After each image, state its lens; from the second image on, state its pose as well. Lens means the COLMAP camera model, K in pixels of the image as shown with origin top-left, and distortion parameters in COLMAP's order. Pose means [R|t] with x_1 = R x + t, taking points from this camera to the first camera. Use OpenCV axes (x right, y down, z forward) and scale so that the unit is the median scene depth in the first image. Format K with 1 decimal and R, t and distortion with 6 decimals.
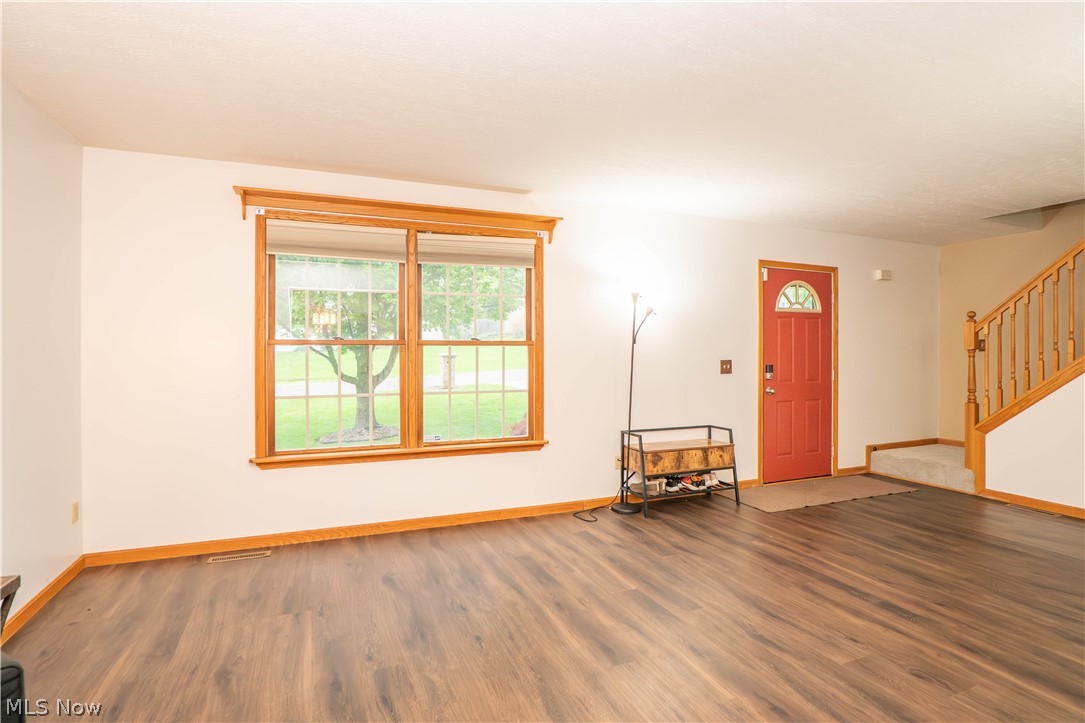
lens RADIAL K [[515.3, 0, 542.5], [0, 515.3, 361.5], [0, 0, 1]] dist [-0.033962, 0.001094]
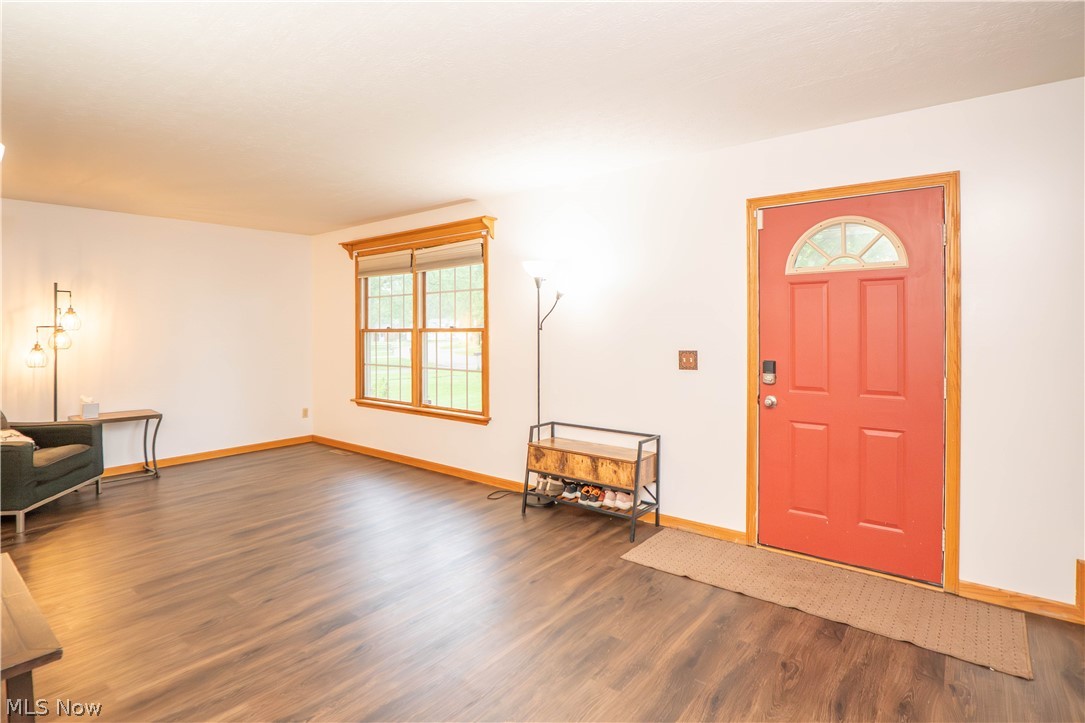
lens RADIAL K [[569.9, 0, 542.7], [0, 569.9, 328.0], [0, 0, 1]] dist [0.001231, -0.000394]
pose [[0.482988, 0.000927, -0.875626, 1.165886], [-0.007078, 0.999971, -0.002845, -0.037847], [0.875598, 0.007572, 0.482981, 0.519283]]
